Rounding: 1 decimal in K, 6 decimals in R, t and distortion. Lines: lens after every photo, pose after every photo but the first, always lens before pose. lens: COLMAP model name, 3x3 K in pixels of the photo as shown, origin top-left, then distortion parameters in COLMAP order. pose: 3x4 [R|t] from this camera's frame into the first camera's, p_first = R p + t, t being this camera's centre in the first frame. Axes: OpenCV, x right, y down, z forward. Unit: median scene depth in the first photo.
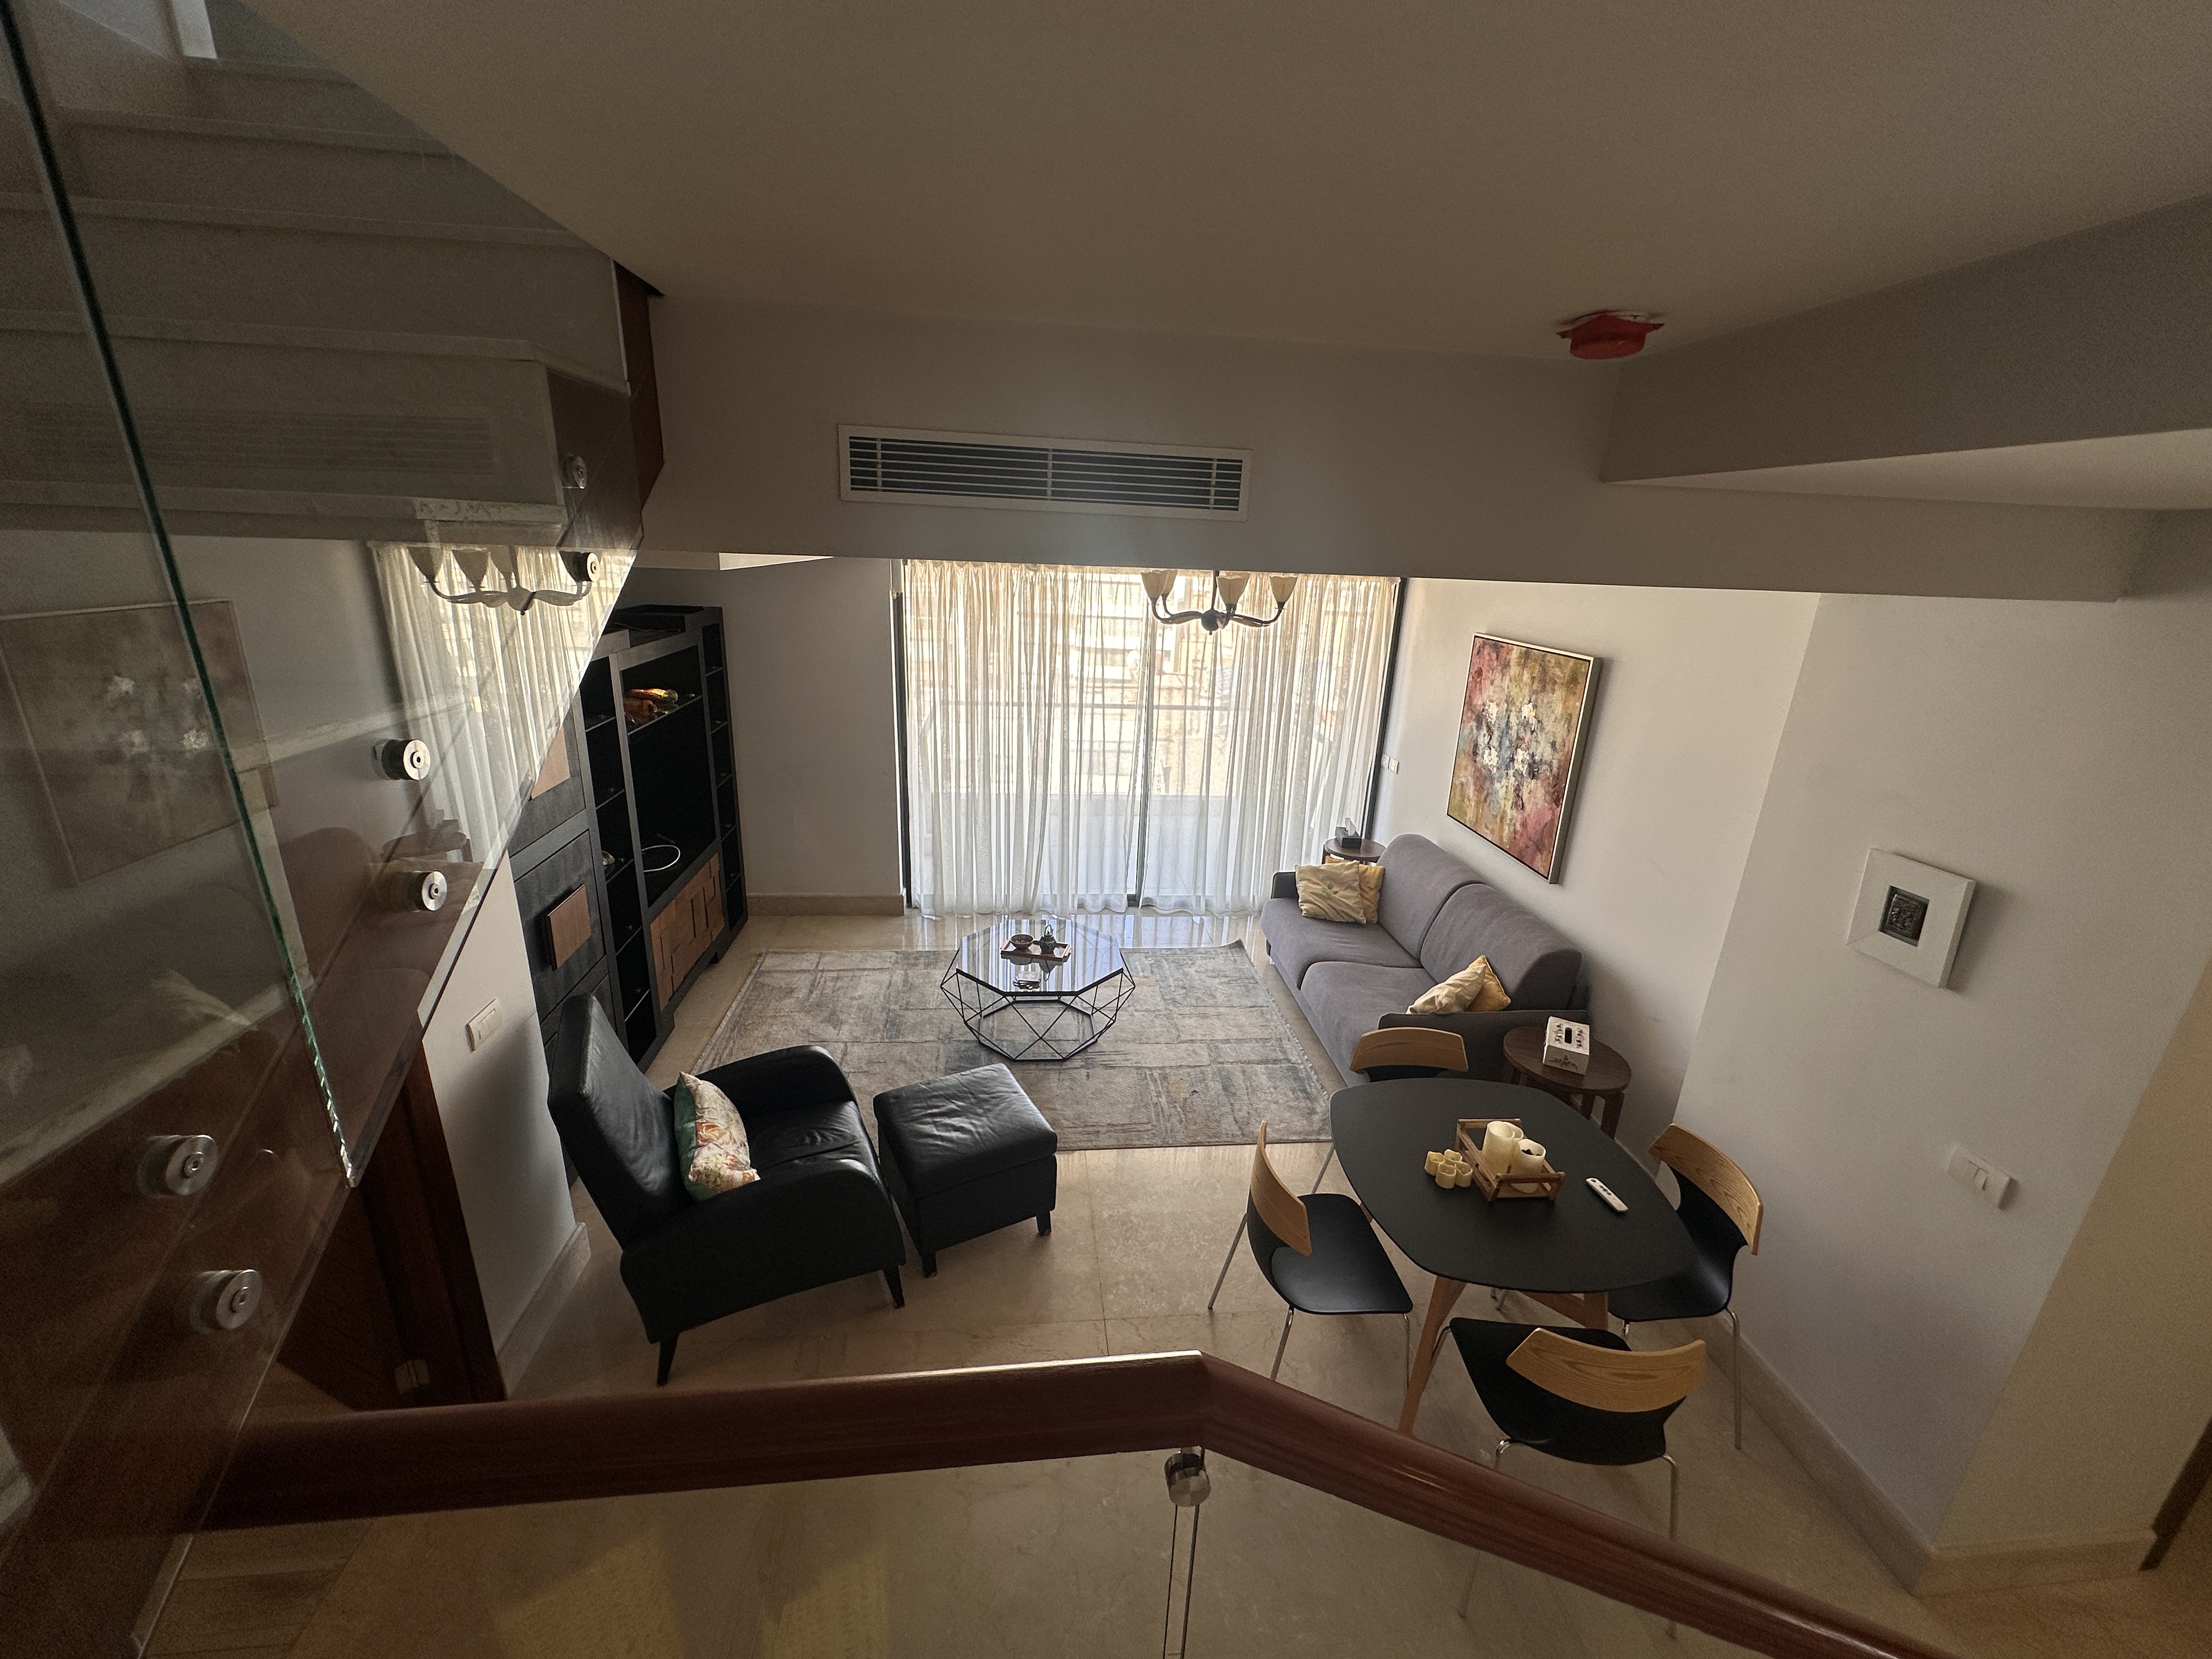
lens RADIAL K [[879.7, 0, 1104.2], [0, 879.7, 826.8], [0, 0, 1]] dist [-0.002832, 0.000453]
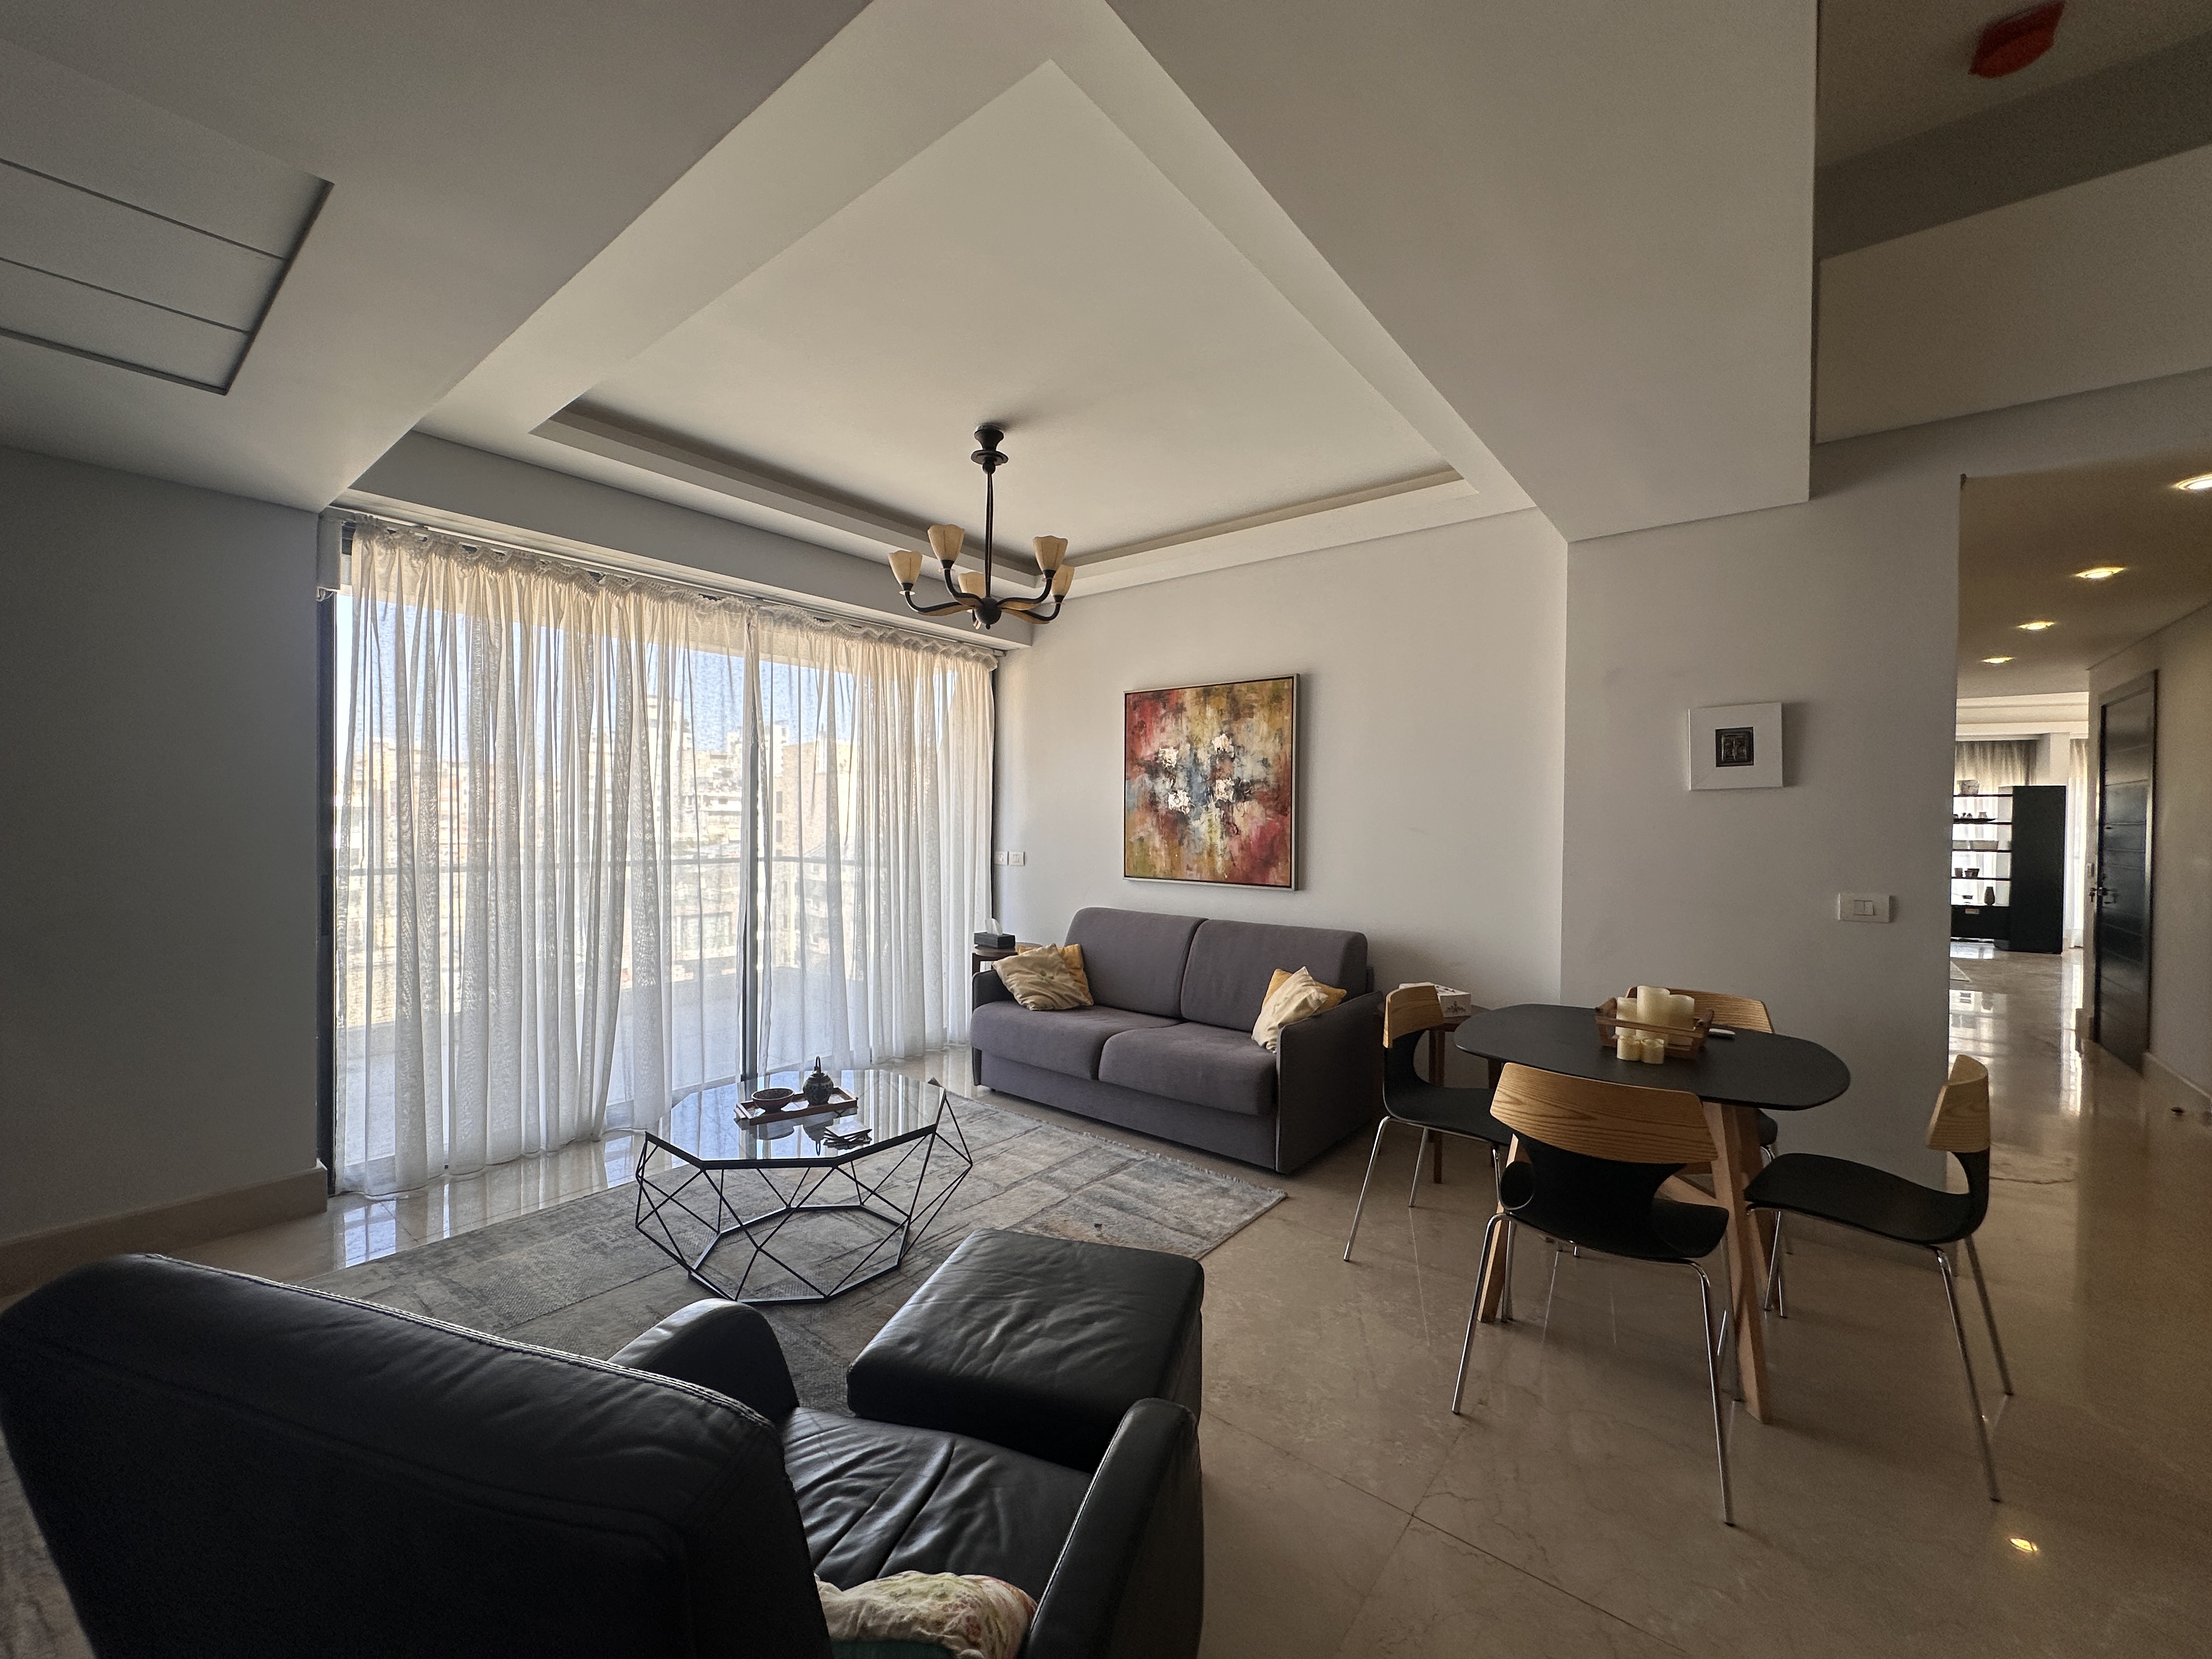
lens RADIAL K [[879.7, 0, 1104.2], [0, 879.7, 826.8], [0, 0, 1]] dist [-0.002832, 0.000453]
pose [[0.699137, -0.043960, 0.713635, -0.357776], [0.238862, 0.955123, -0.175174, 0.111921], [-0.673908, 0.292931, 0.678262, 0.394831]]
